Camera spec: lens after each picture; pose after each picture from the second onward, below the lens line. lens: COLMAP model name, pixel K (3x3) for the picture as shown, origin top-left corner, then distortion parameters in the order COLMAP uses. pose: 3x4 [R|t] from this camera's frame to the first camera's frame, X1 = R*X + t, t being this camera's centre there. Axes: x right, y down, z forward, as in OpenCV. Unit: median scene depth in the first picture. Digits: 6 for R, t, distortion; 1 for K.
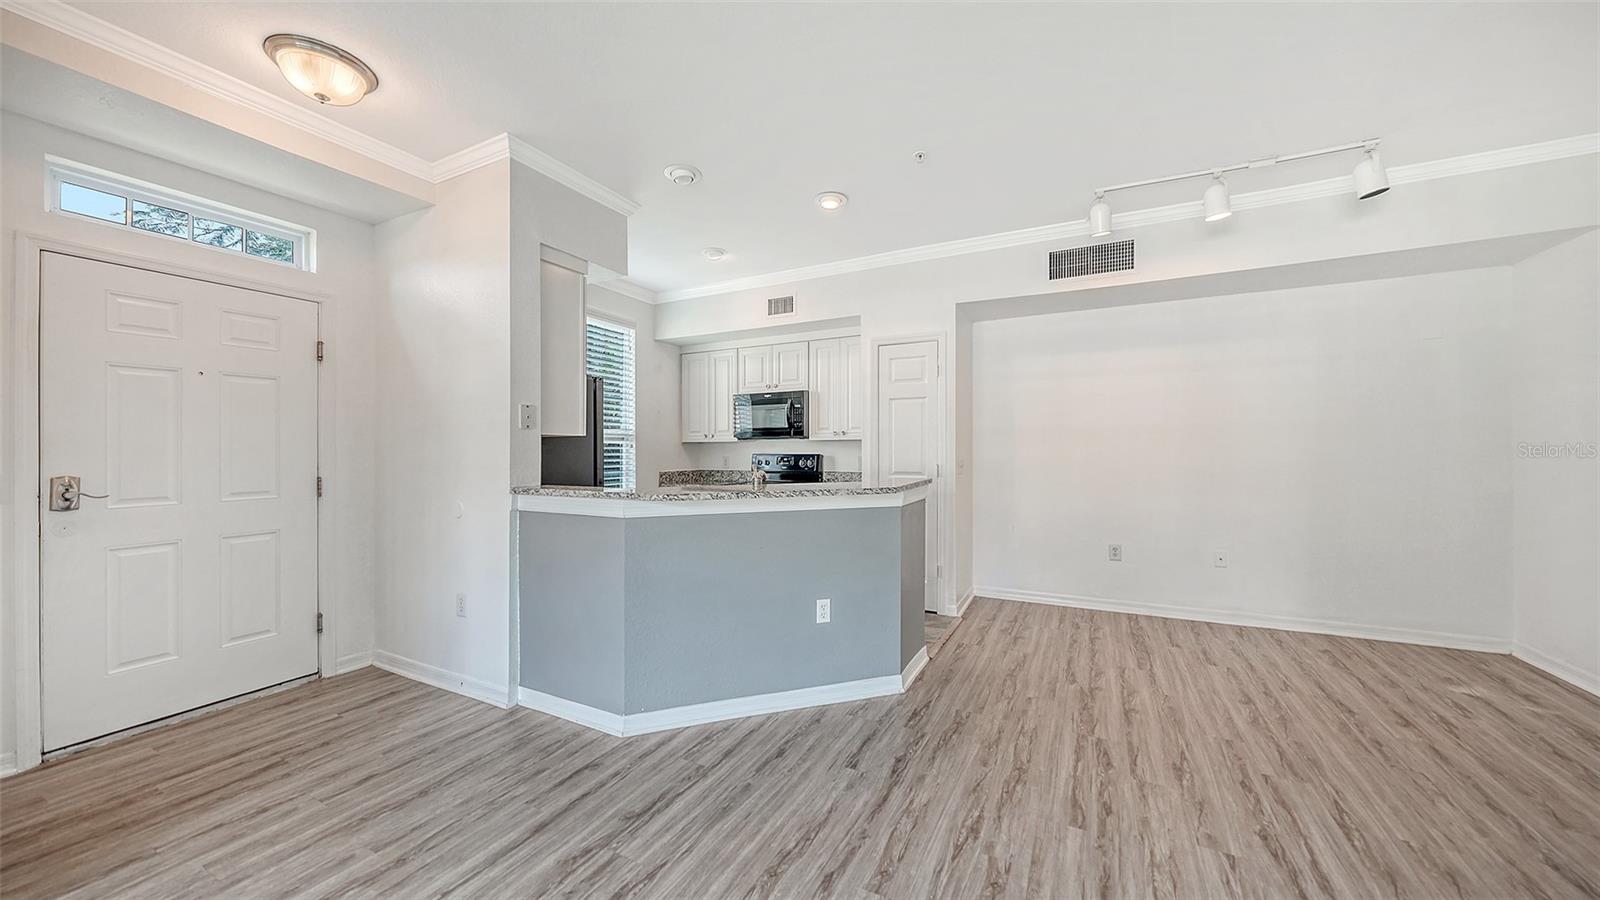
lens RADIAL K [[559.2, 0, 799.3], [0, 559.2, 451.1], [0, 0, 1]] dist [-0.001916, -0.000673]
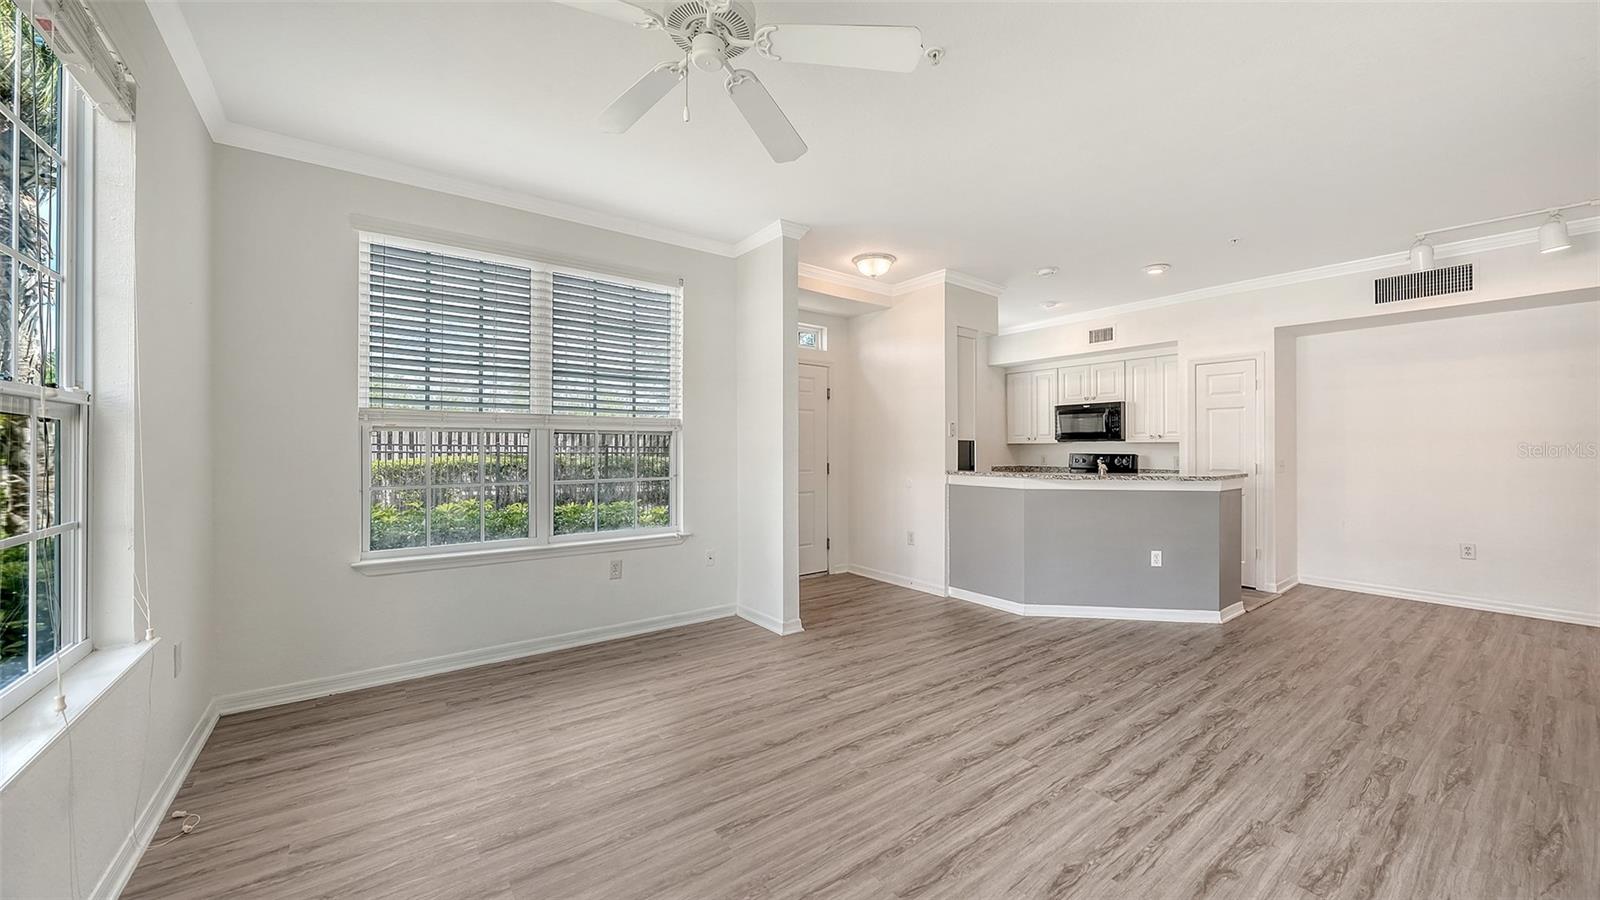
lens RADIAL K [[572.7, 0, 795.4], [0, 572.7, 437.5], [0, 0, 1]] dist [-0.006376, 0.000601]
pose [[0.898349, -0.000679, -0.439281, -0.147618], [-0.008801, 0.999770, -0.019544, 0.000954], [0.439193, 0.021424, 0.898137, -0.773919]]
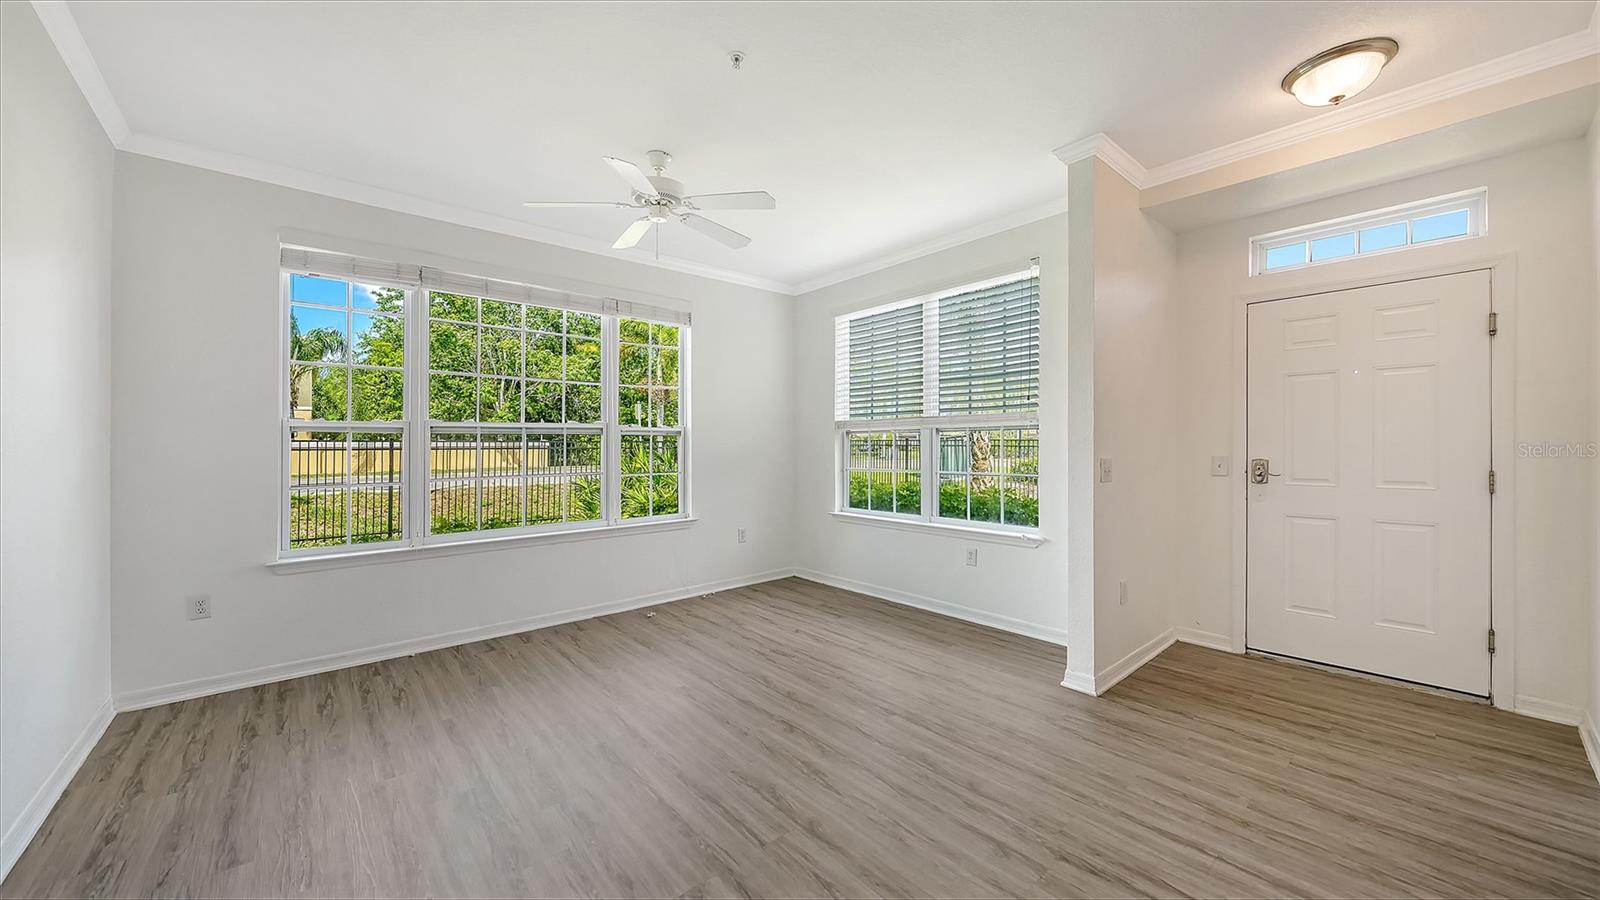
lens RADIAL K [[572.7, 0, 798.1], [0, 572.7, 442.6], [0, 0, 1]] dist [-0.006376, 0.000601]
pose [[-0.368445, 0.003413, -0.929643, 0.367591], [0.004564, 0.999988, 0.001862, -0.004085], [0.929638, -0.003557, -0.368456, 0.356309]]
